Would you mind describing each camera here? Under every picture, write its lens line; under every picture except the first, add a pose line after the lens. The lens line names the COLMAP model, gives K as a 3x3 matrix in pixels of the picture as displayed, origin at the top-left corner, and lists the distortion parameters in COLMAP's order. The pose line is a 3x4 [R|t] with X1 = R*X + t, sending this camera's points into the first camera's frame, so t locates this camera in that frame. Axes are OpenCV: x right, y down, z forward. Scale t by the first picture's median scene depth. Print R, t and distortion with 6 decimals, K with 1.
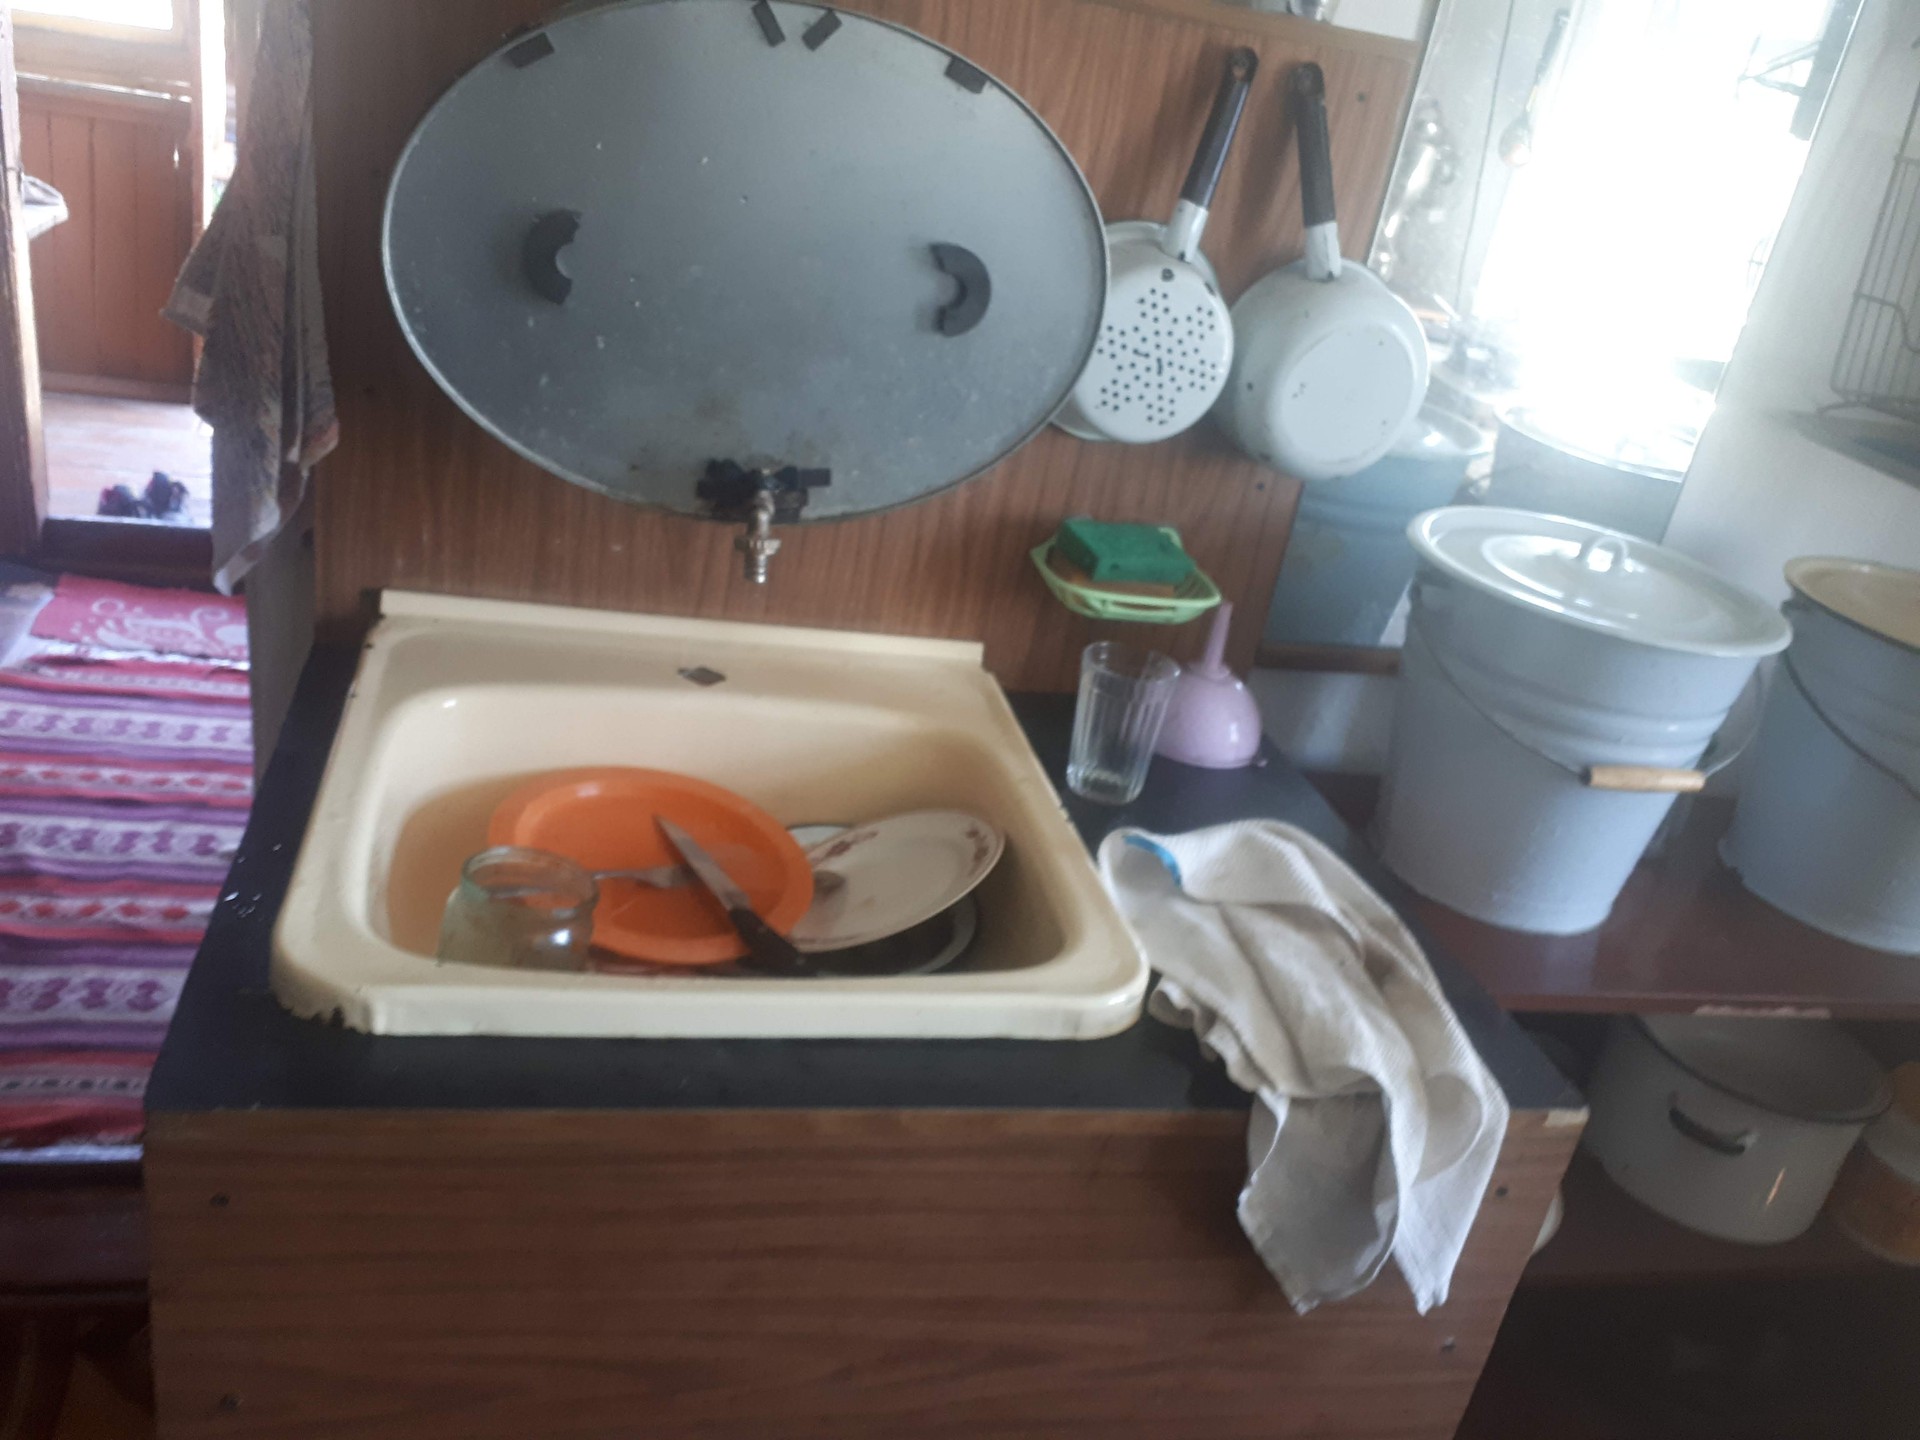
lens RADIAL K [[1508.0, 0, 960.0], [0, 1508.0, 720.0], [0, 0, 1]] dist [0.005146, 0.000863]
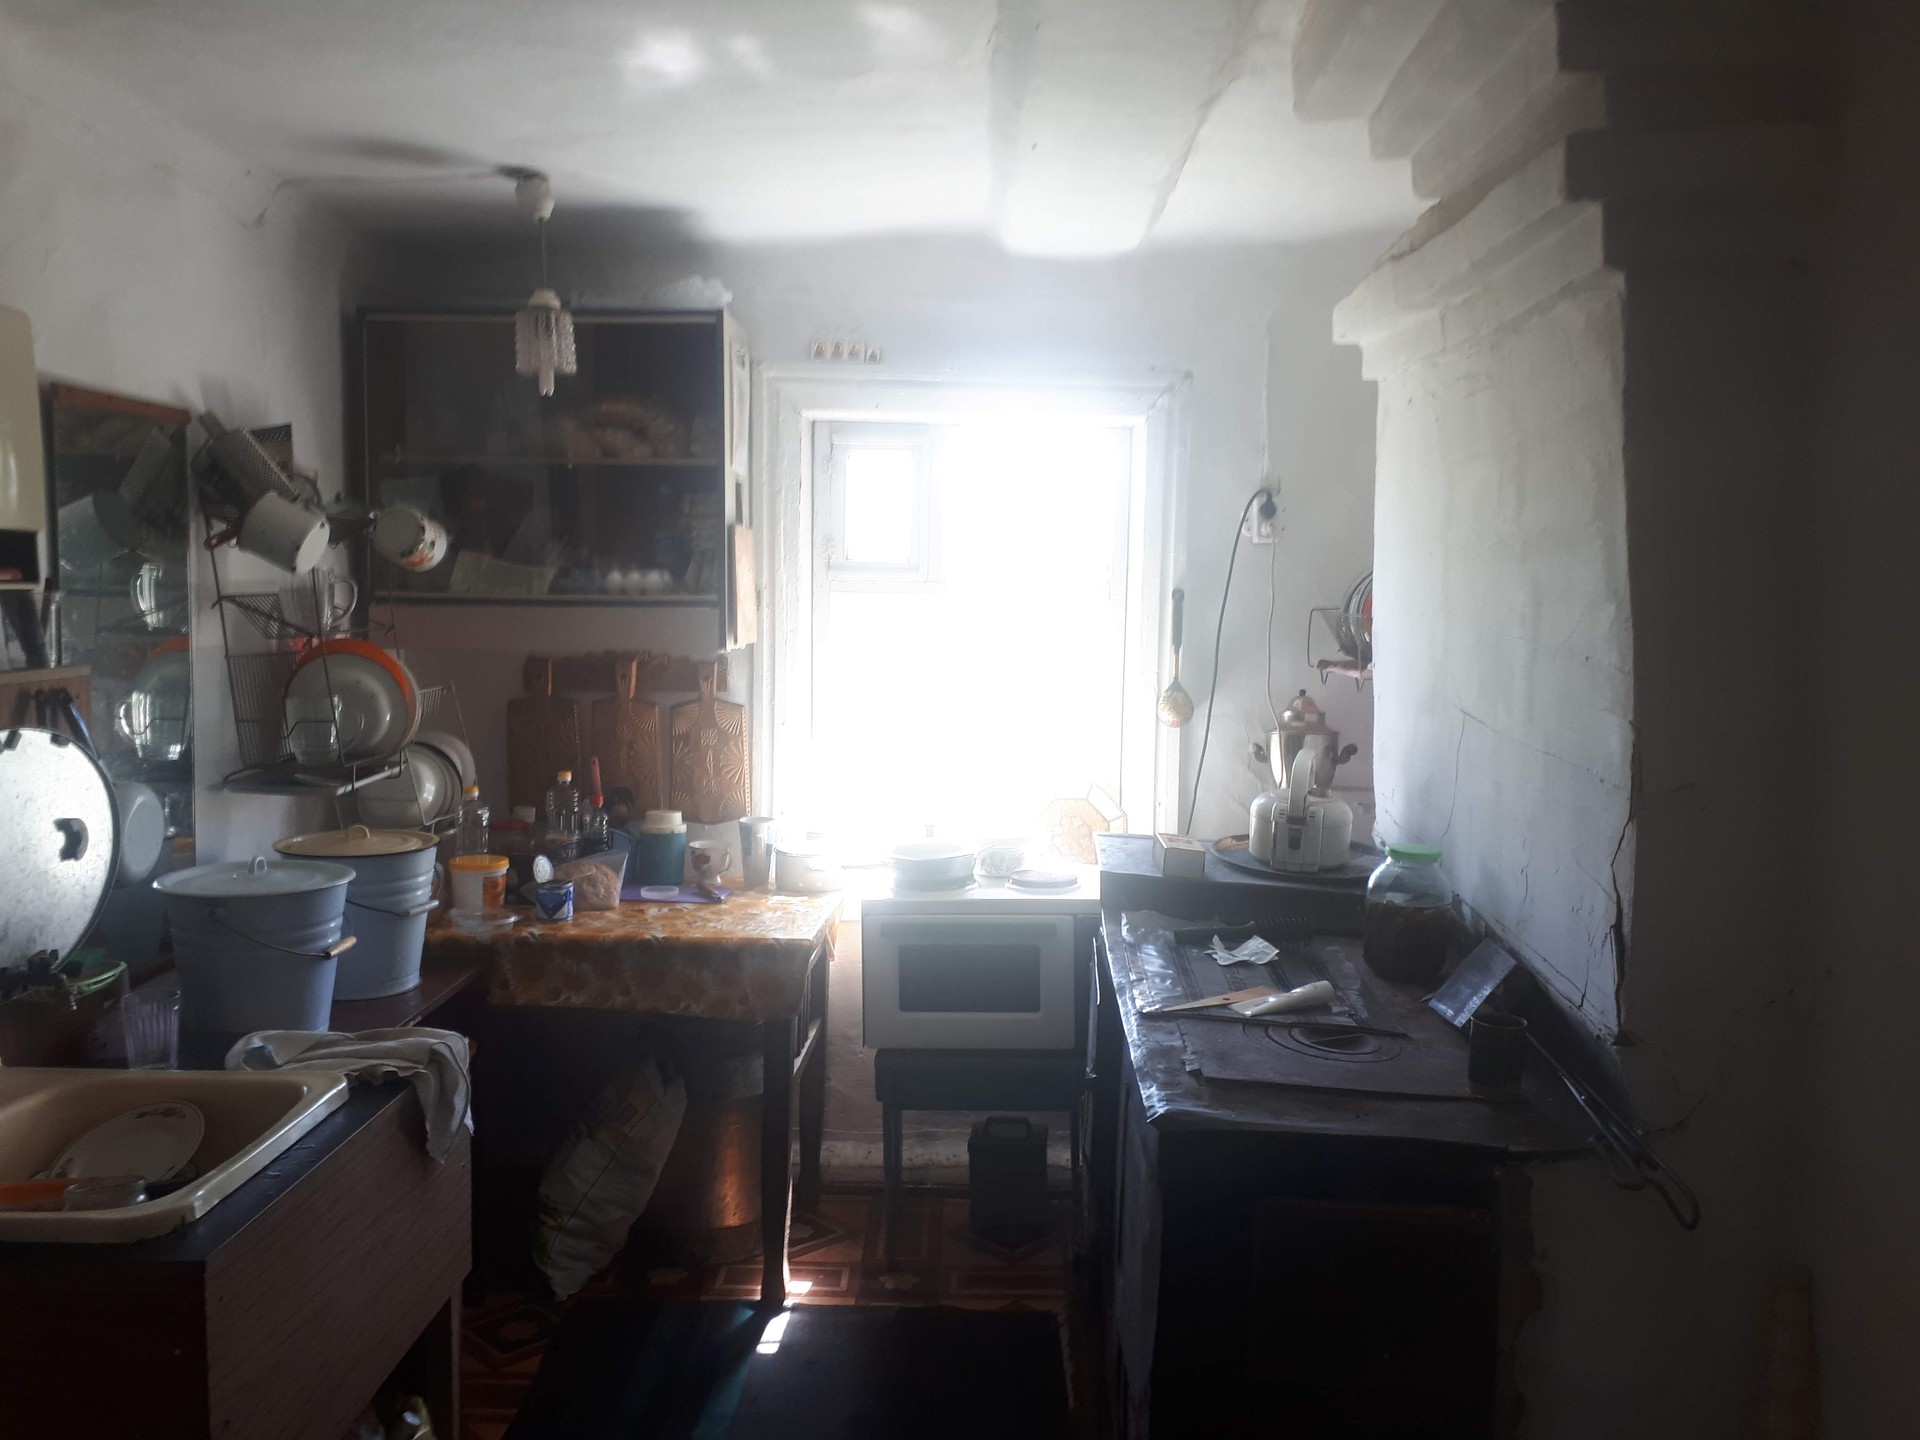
lens RADIAL K [[1512.1, 0, 960.0], [0, 1512.1, 720.0], [0, 0, 1]] dist [0.225856, 0.000491]
pose [[0.243604, -0.259617, 0.934482, -1.336190], [0.457719, 0.880234, 0.125226, -0.123992], [-0.855074, 0.397224, 0.333260, -0.612578]]
